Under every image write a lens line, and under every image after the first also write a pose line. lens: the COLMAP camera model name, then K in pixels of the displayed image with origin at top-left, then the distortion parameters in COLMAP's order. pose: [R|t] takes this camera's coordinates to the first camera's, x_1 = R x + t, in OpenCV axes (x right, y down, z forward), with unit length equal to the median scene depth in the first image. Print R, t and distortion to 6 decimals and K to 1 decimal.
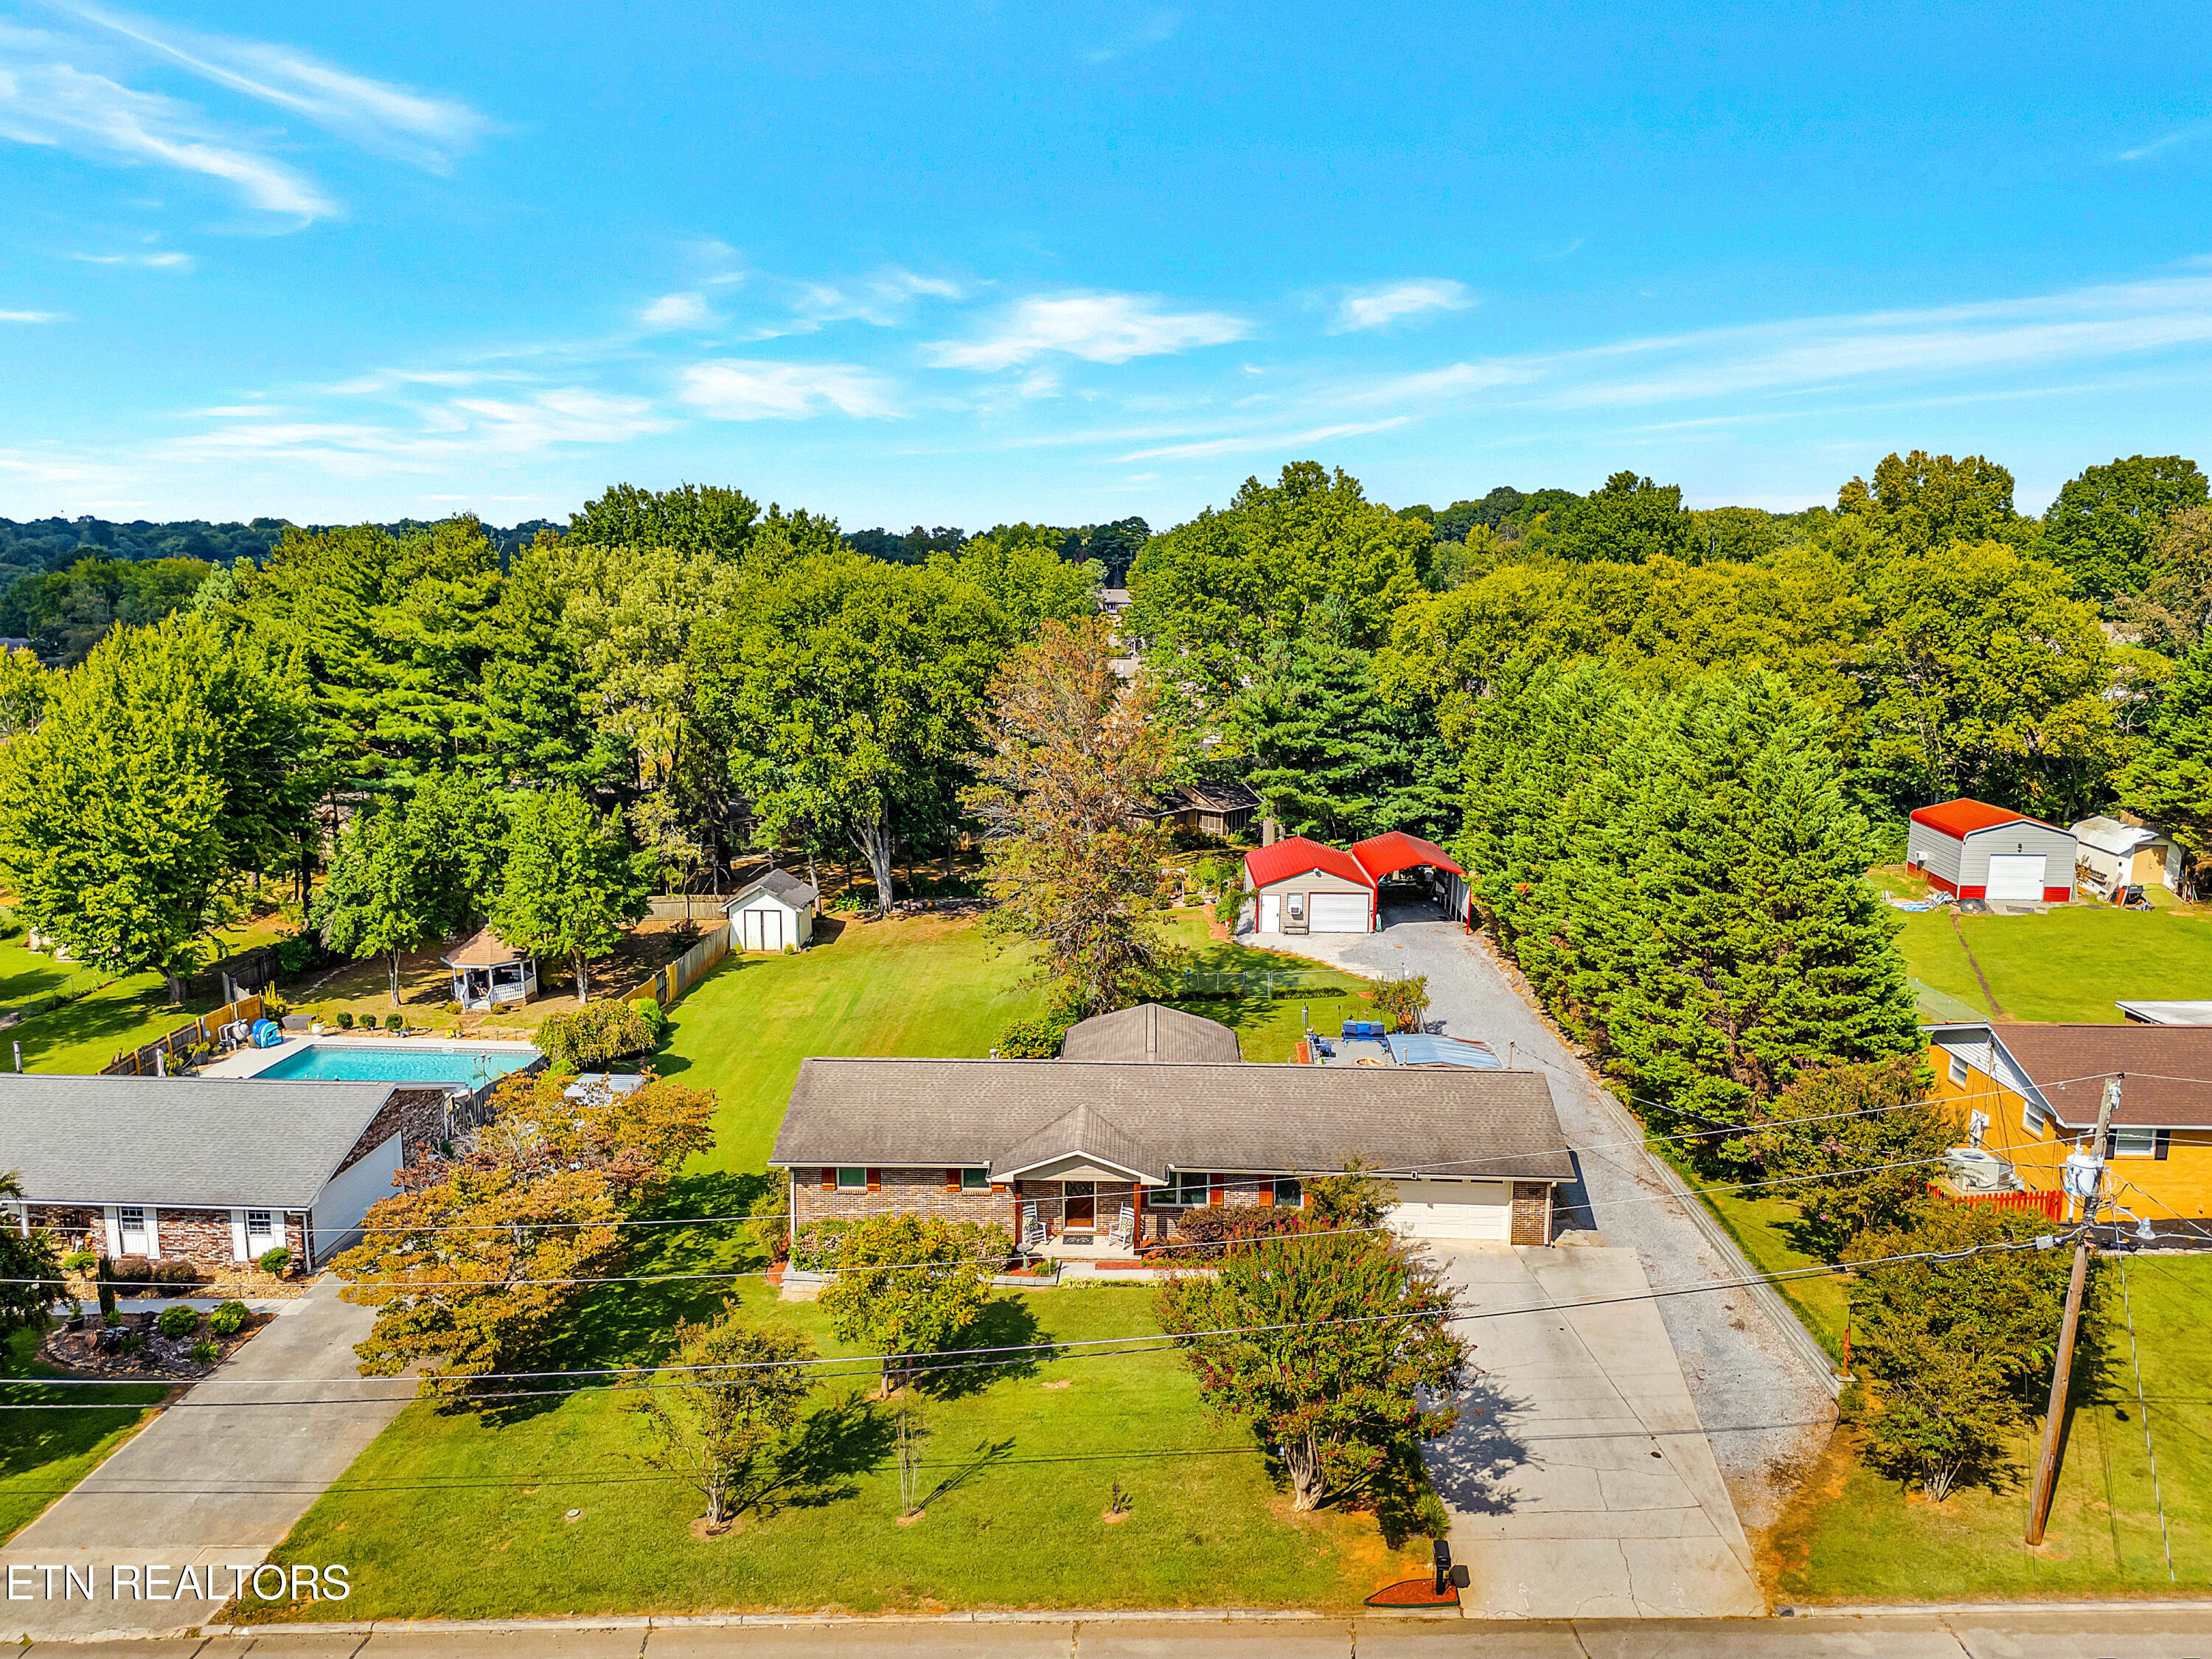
lens RADIAL K [[1620.8, 0, 1115.8], [0, 1620.8, 827.2], [0, 0, 1]] dist [0.099327, -0.122069]
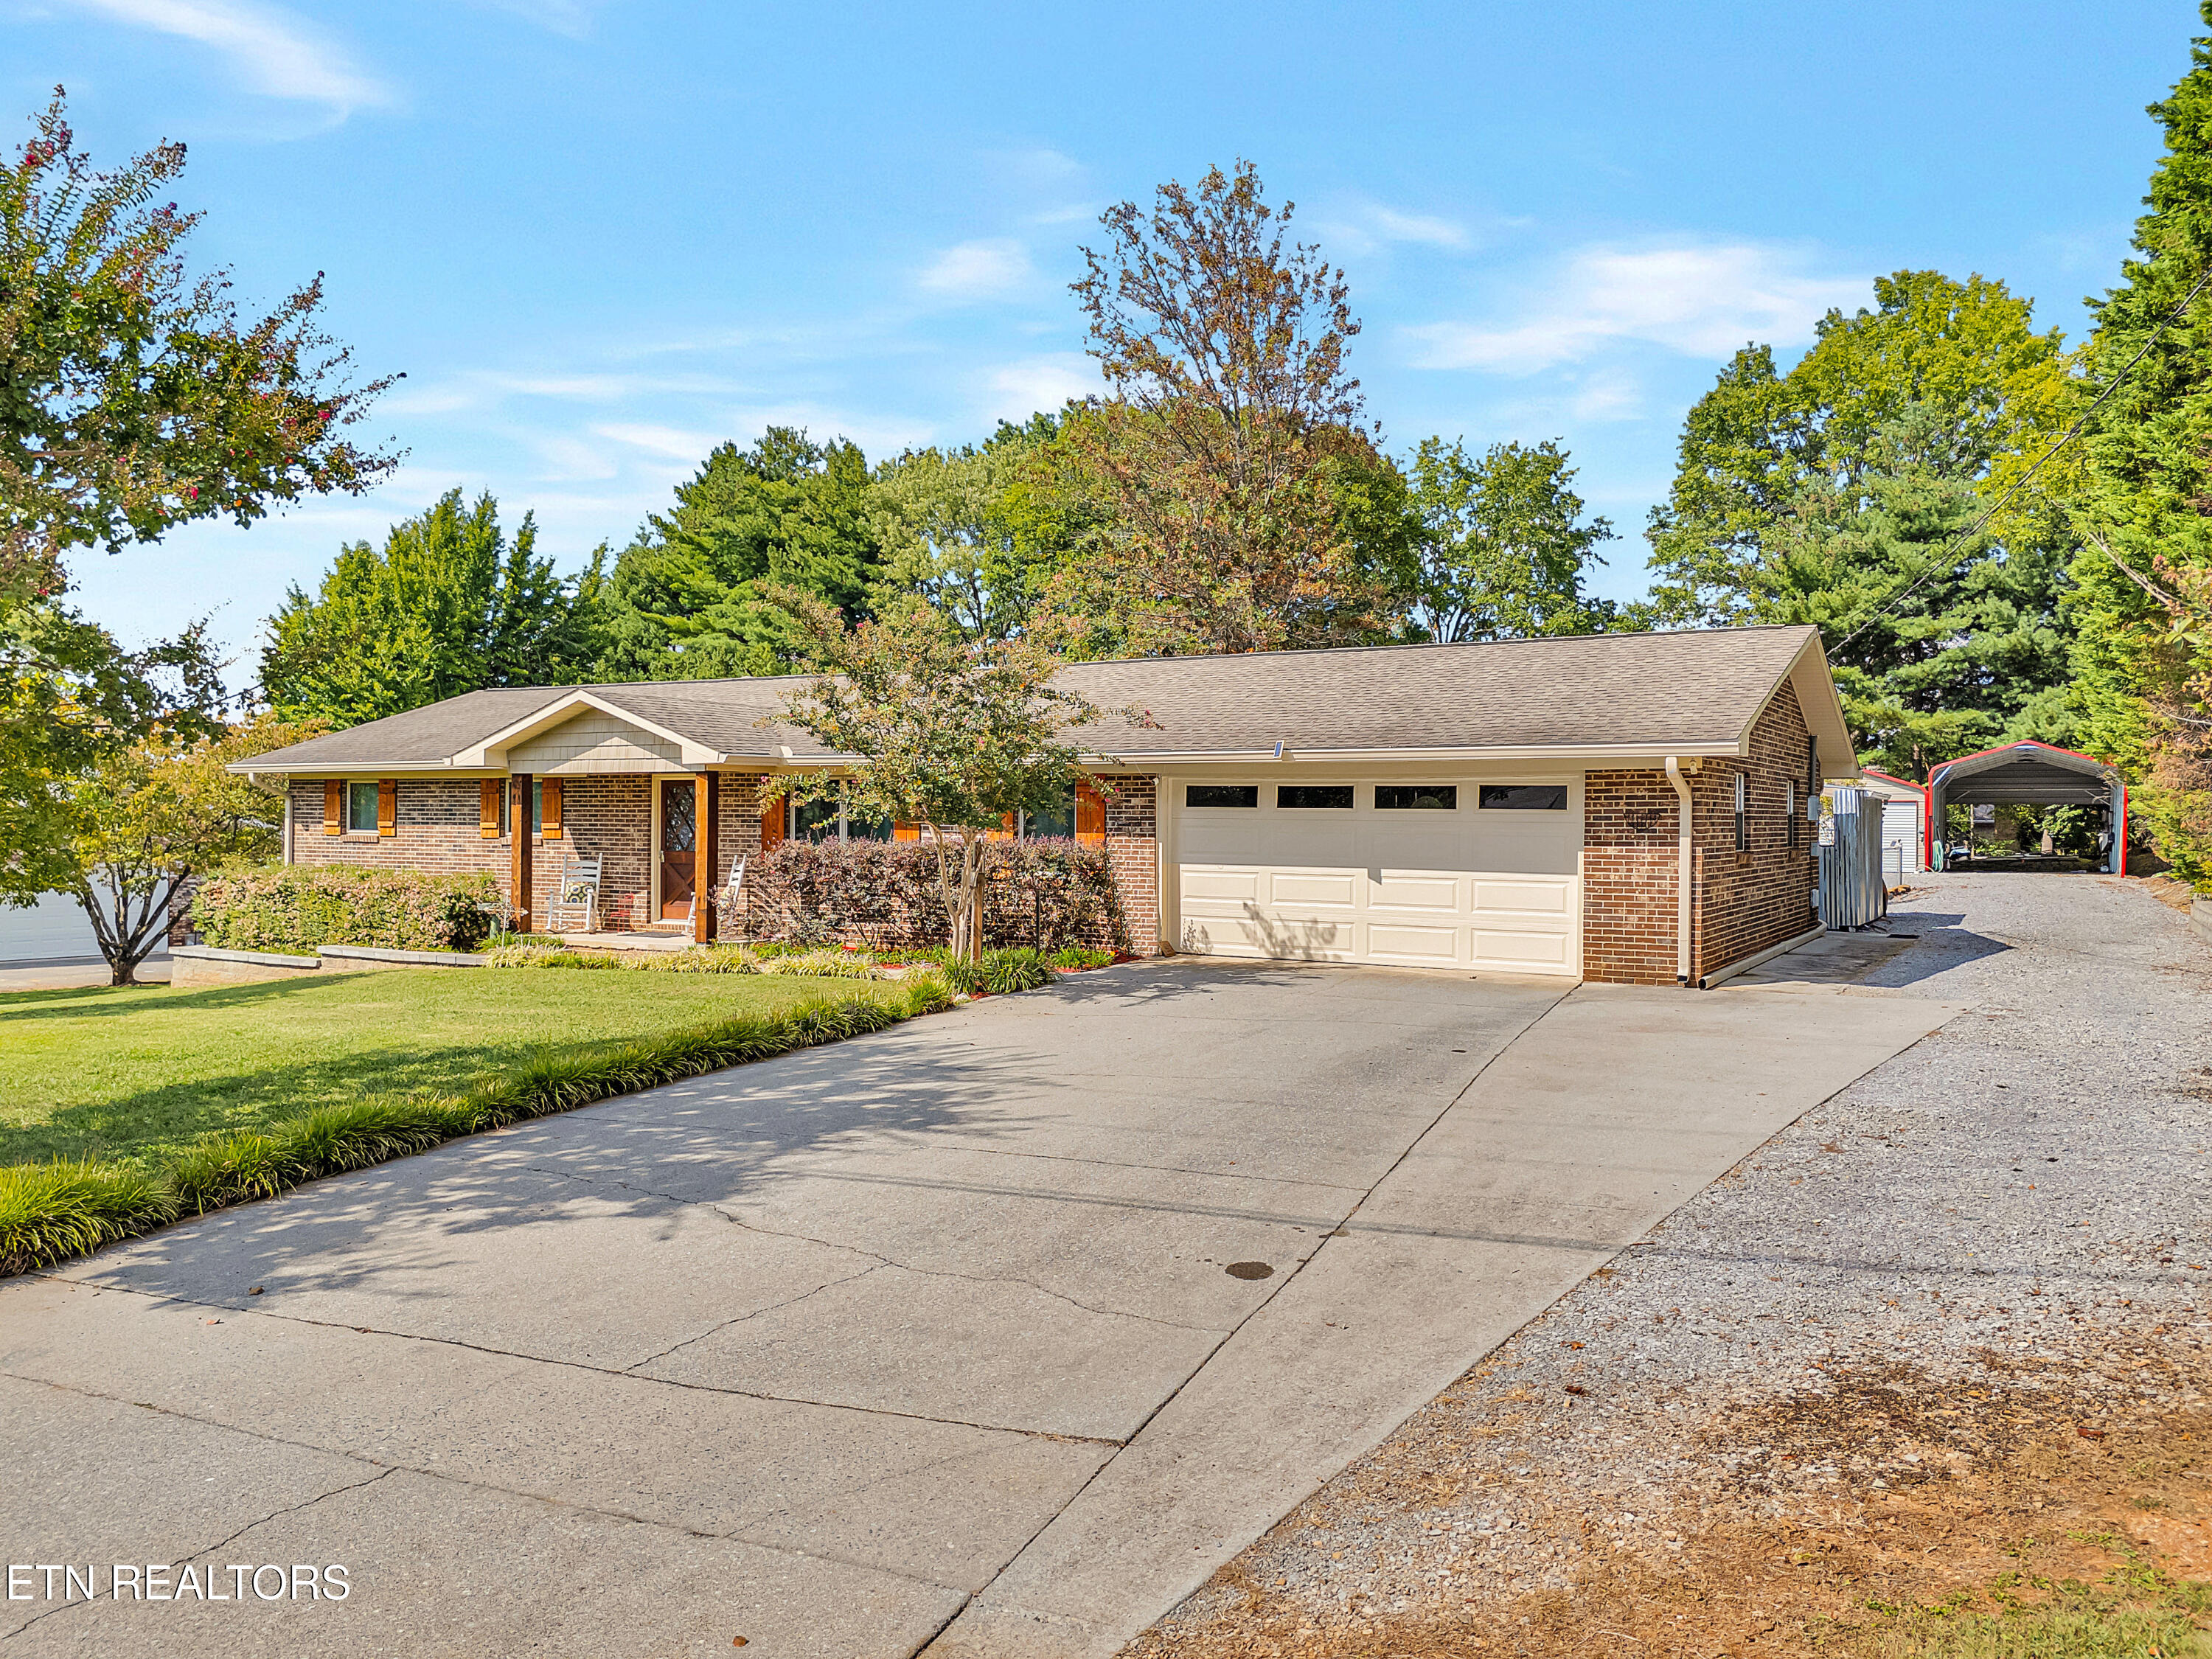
lens RADIAL K [[1620.8, 0, 1115.8], [0, 1620.8, 827.2], [0, 0, 1]] dist [0.099327, -0.122069]
pose [[0.880621, -0.001737, -0.473818, 0.205417], [-0.081471, 0.984545, -0.155029, 0.183036], [0.466765, 0.175124, 0.866869, 0.414734]]
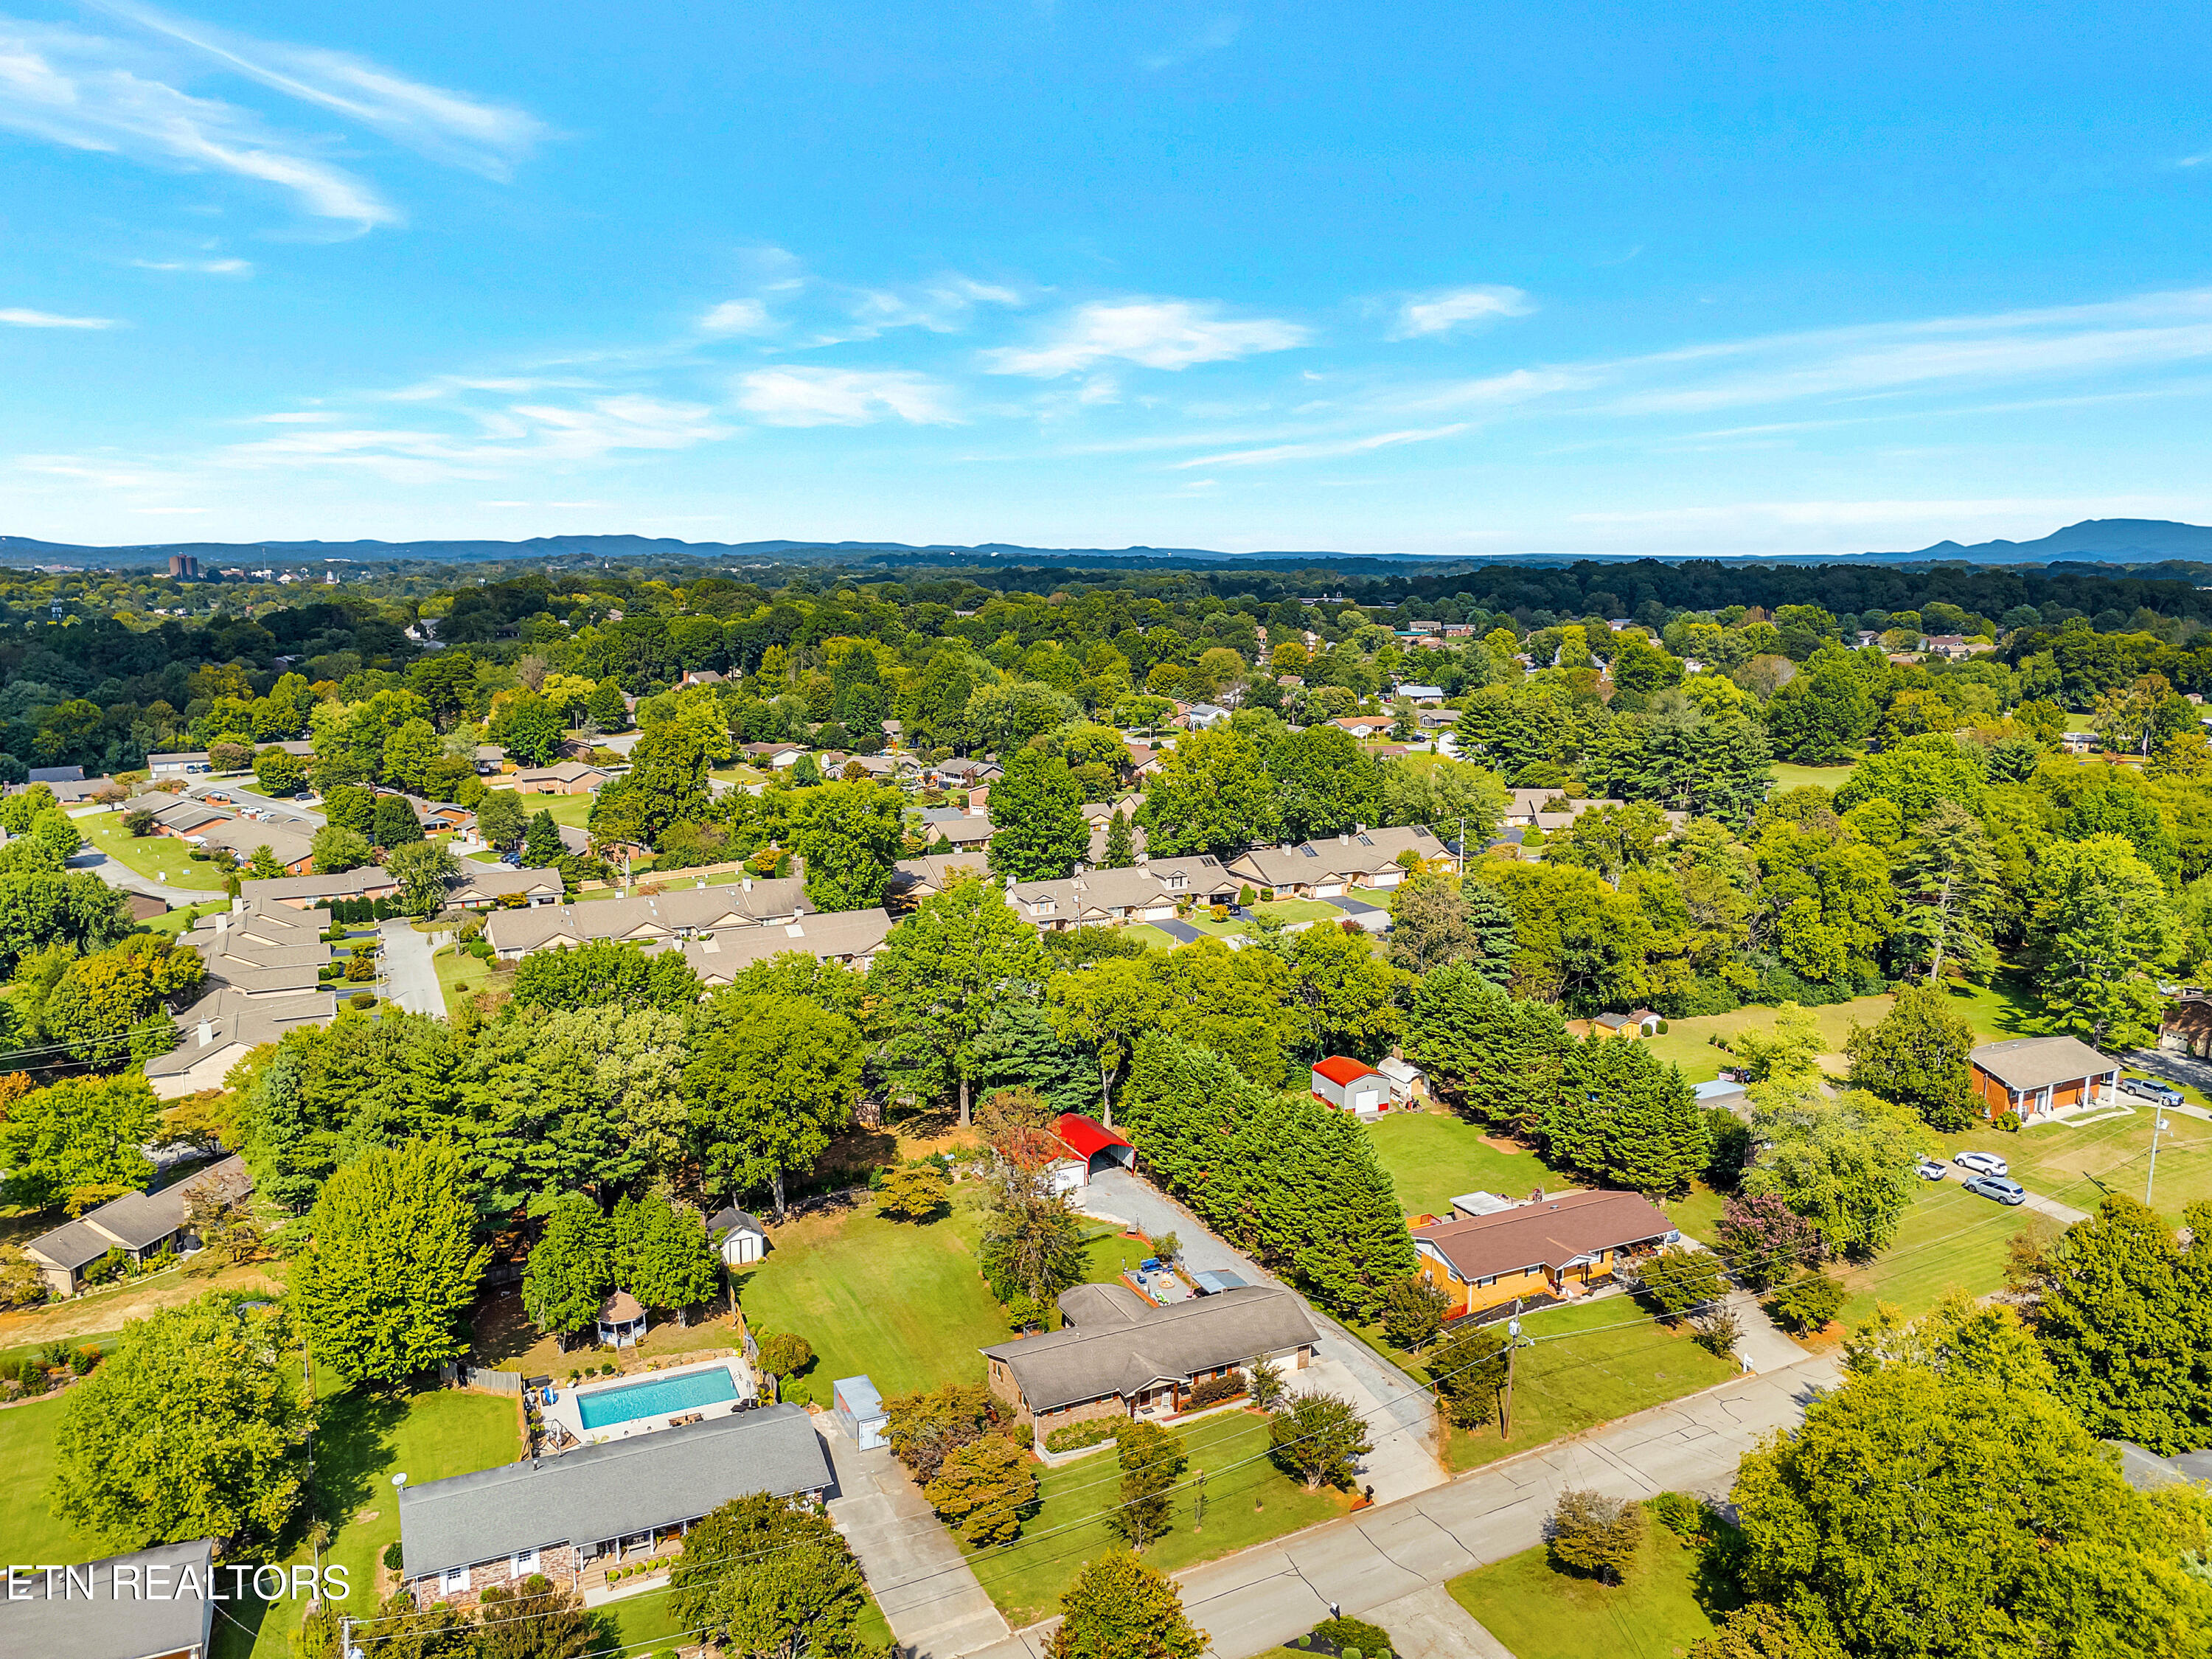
lens RADIAL K [[1620.8, 0, 1115.8], [0, 1620.8, 827.2], [0, 0, 1]] dist [0.099327, -0.122069]
pose [[0.881518, -0.079290, 0.465446, -0.709281], [0.080354, 0.996611, 0.017590, -0.410679], [-0.465263, 0.021895, 0.884902, -0.713871]]
